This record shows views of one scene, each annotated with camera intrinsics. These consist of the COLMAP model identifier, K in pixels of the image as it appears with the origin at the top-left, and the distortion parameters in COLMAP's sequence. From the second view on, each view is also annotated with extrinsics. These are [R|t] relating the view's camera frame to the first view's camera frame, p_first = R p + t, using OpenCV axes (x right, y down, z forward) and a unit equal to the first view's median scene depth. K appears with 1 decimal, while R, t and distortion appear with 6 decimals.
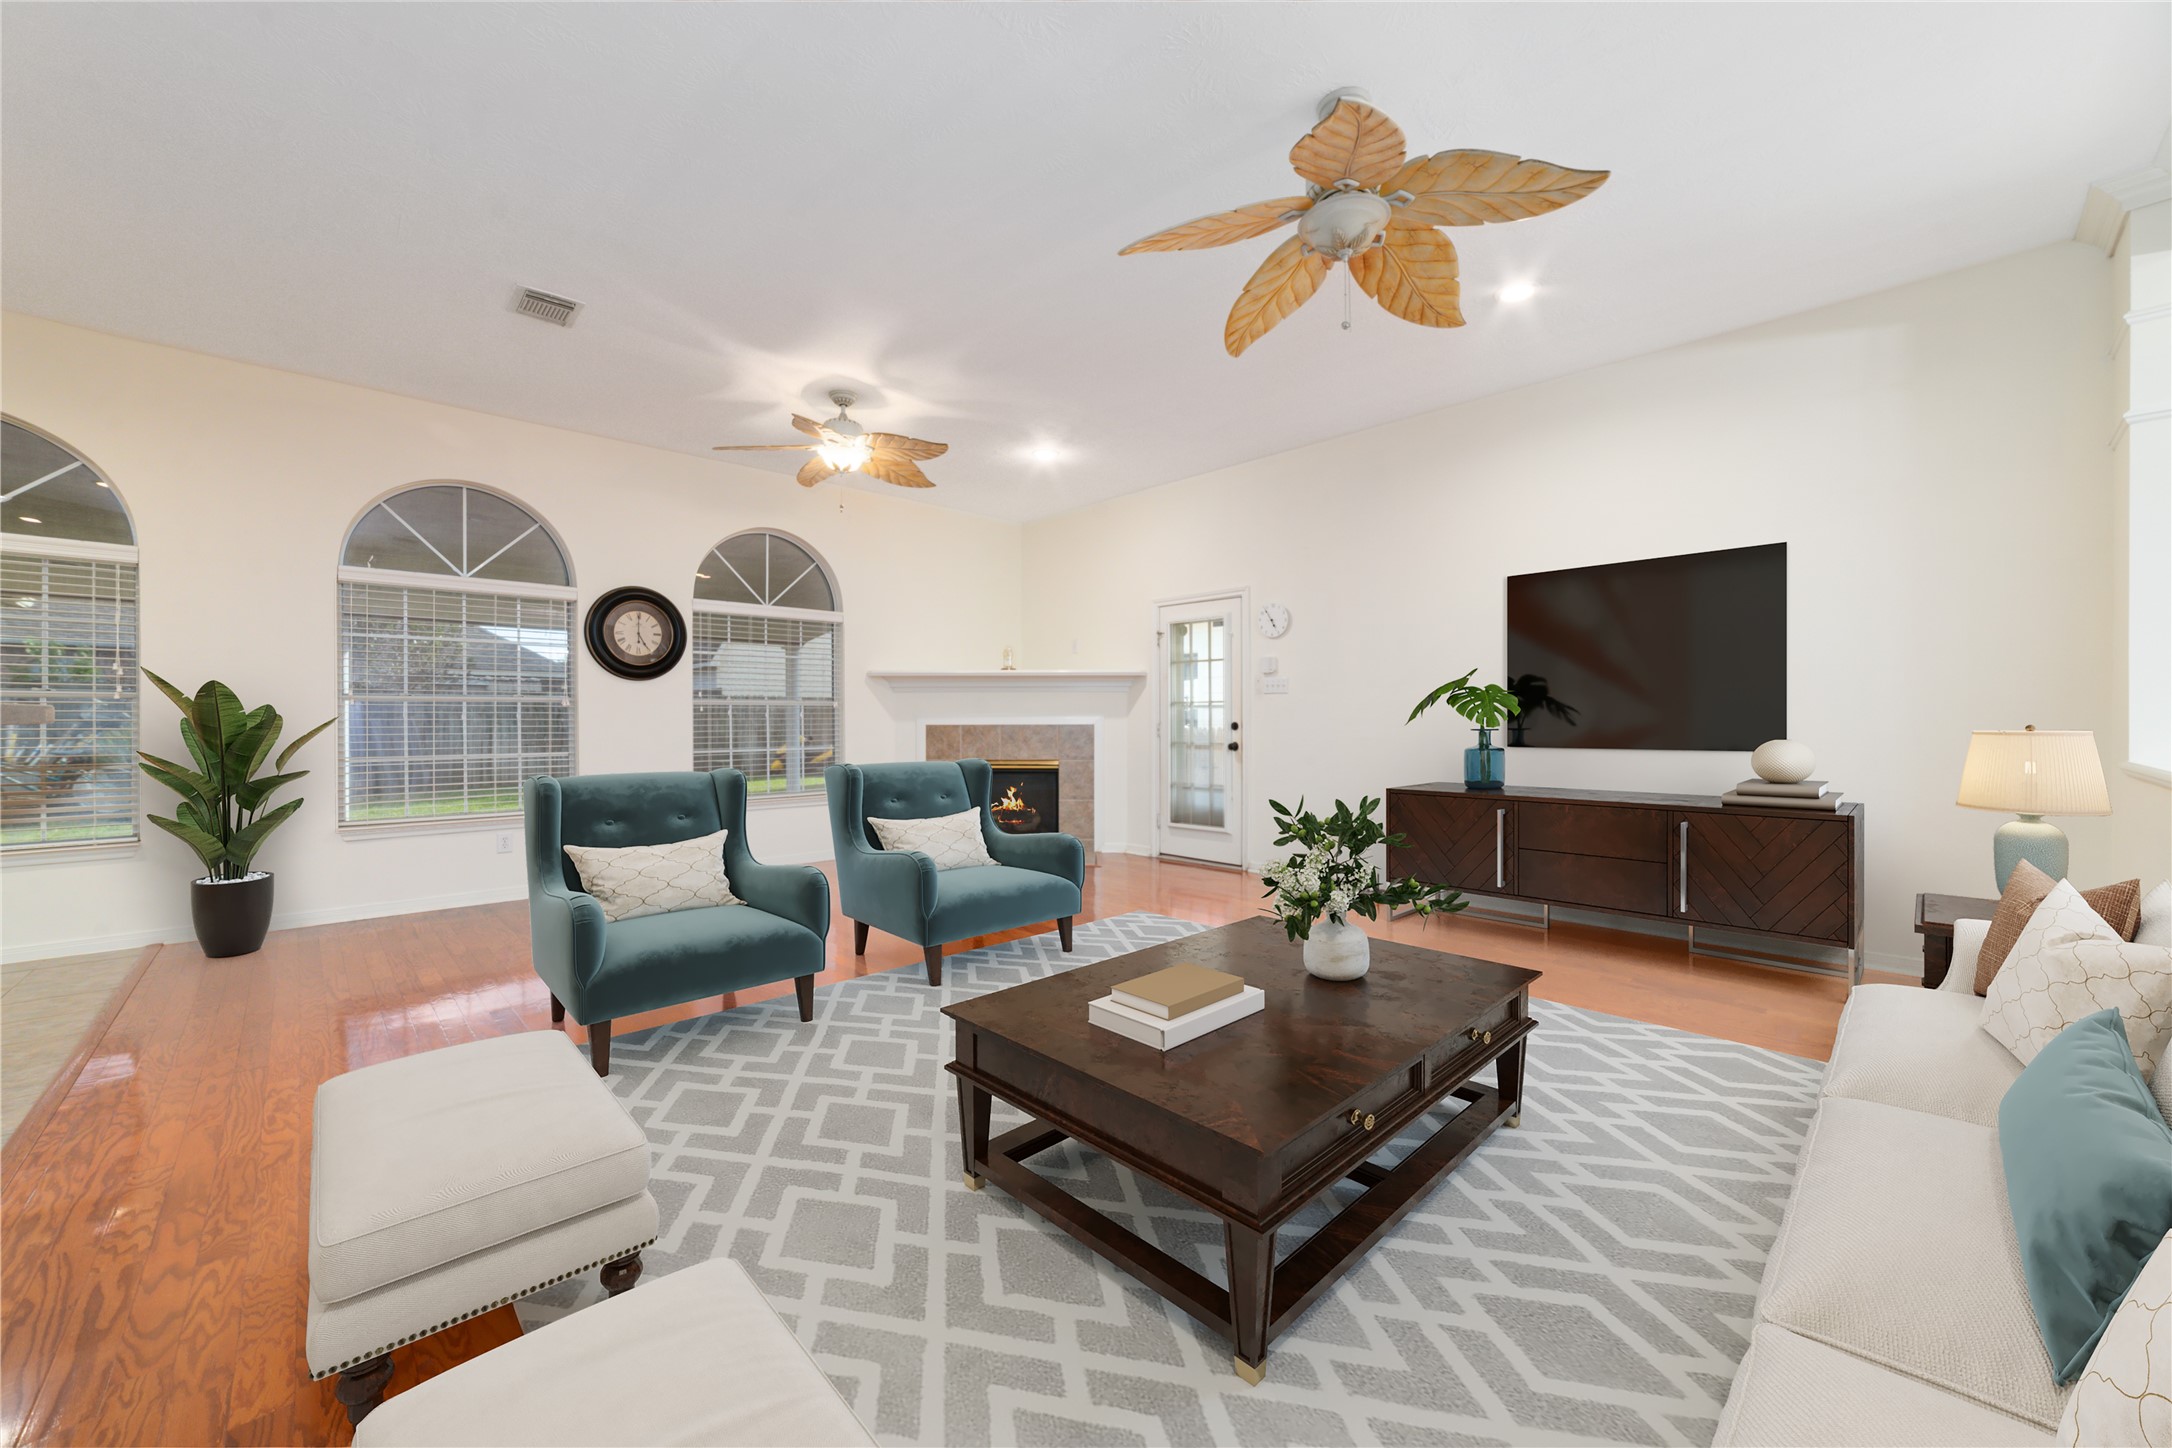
lens RADIAL K [[821.4, 0, 1087.7], [0, 821.4, 720.4], [0, 0, 1]] dist [-0.028285, 0.009086]
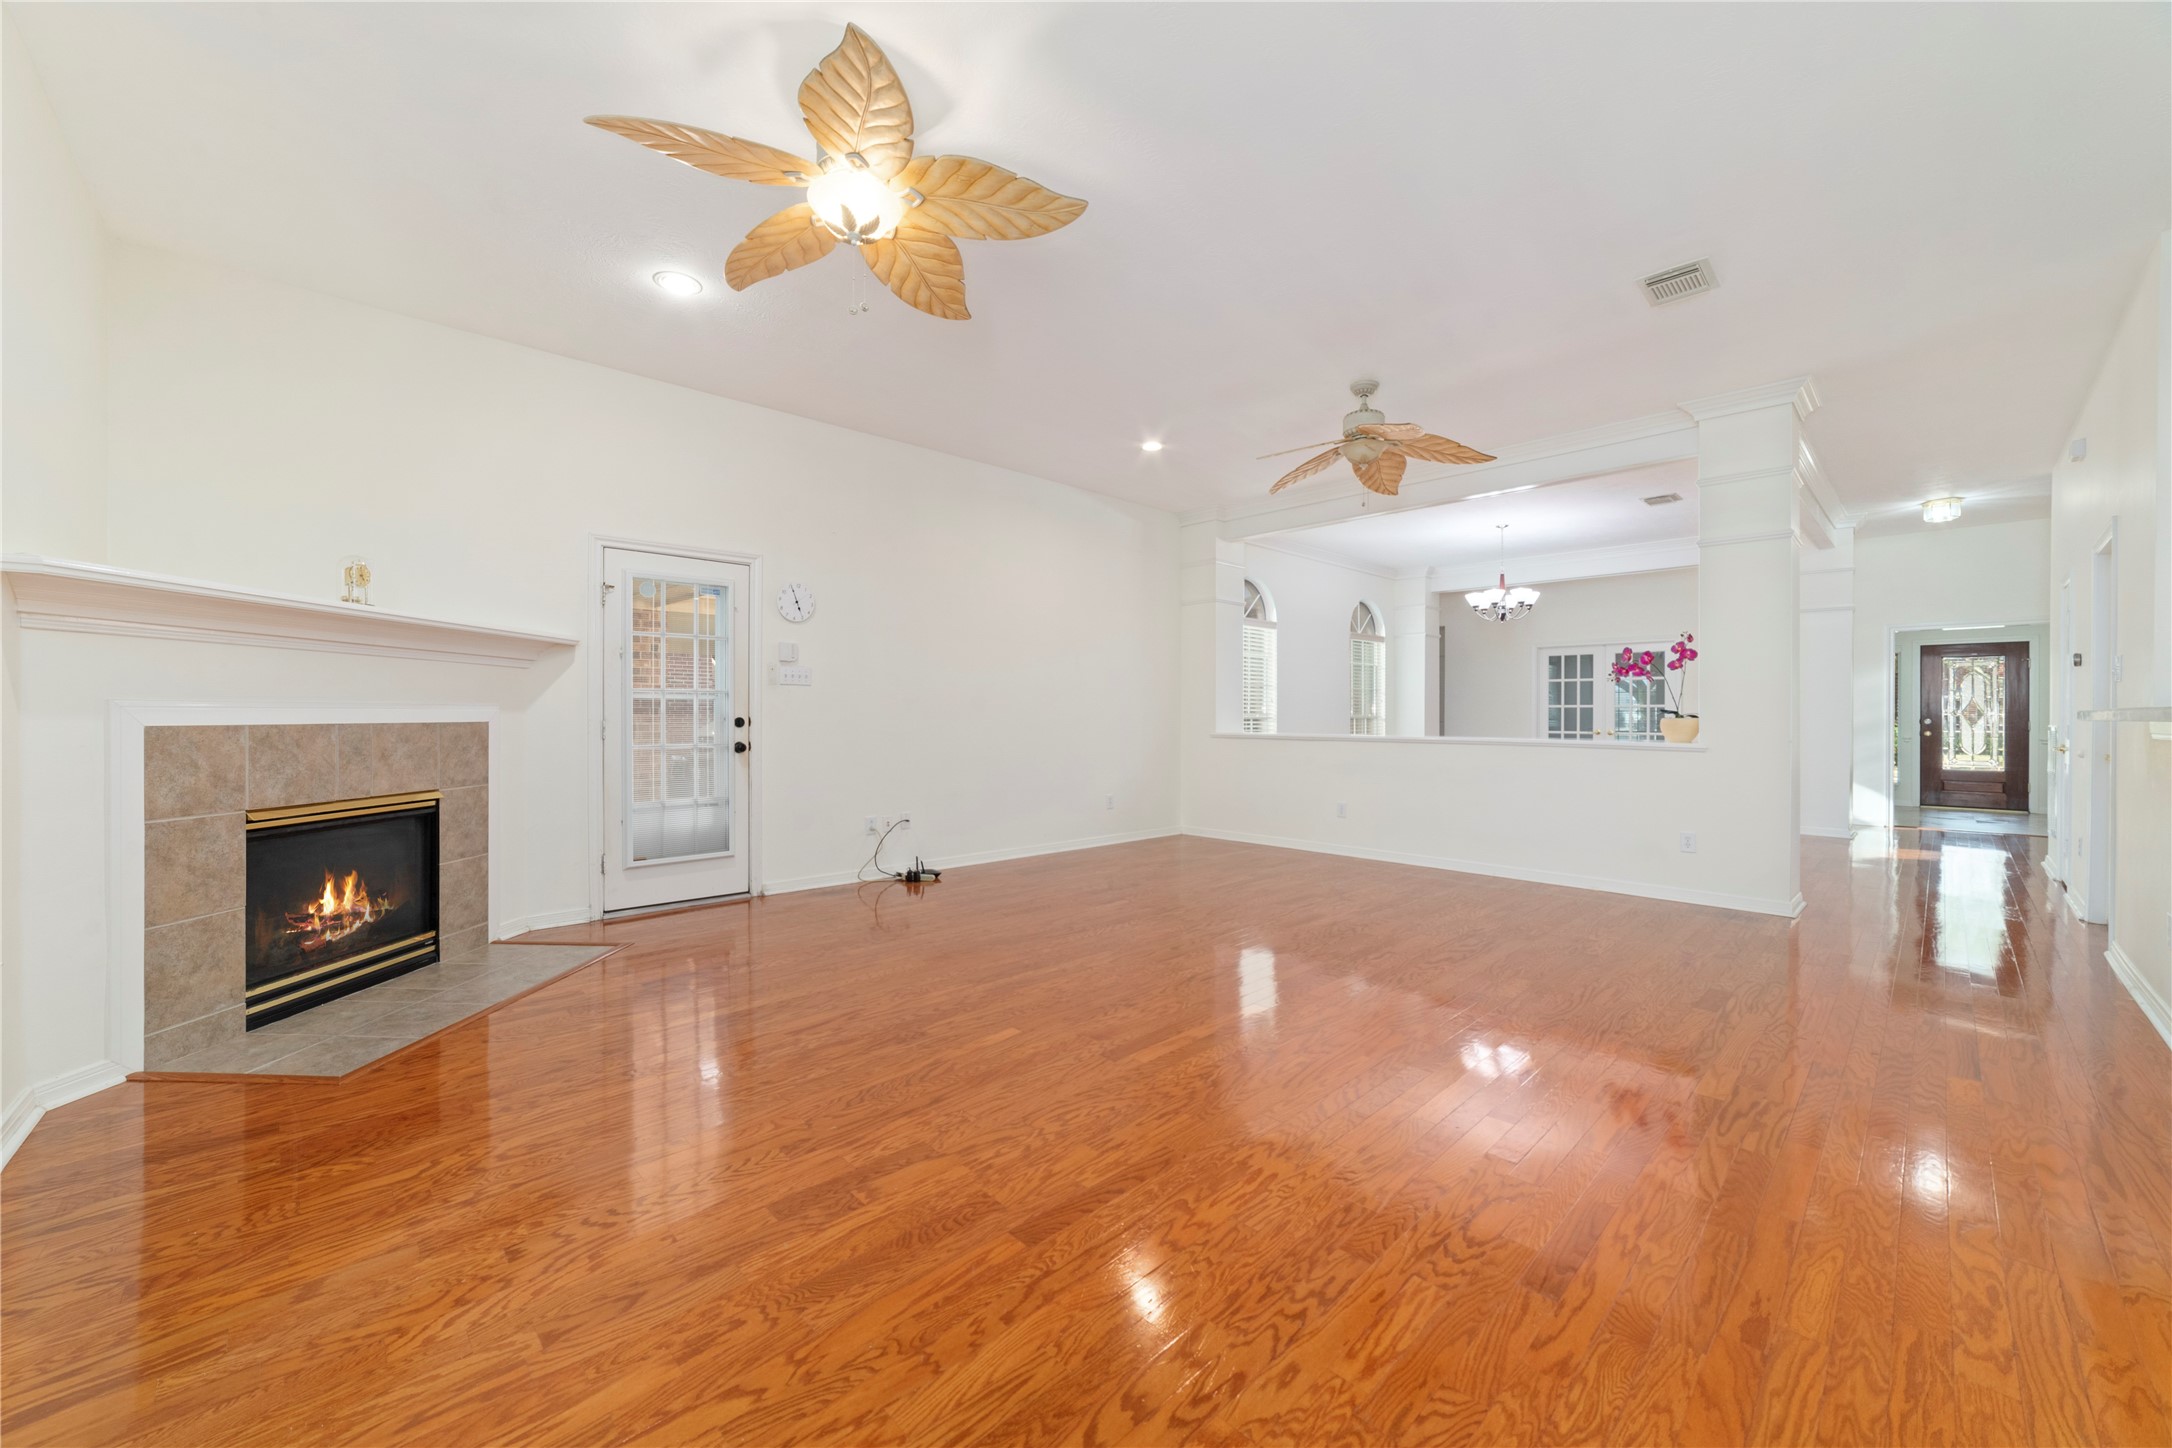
lens RADIAL K [[821.4, 0, 1087.7], [0, 821.4, 720.4], [0, 0, 1]] dist [-0.028285, 0.009086]
pose [[0.003255, -0.004626, 0.999984, -0.580273], [-0.001732, 0.999988, 0.004632, 0.000551], [-0.999993, -0.001747, 0.003247, 0.603638]]
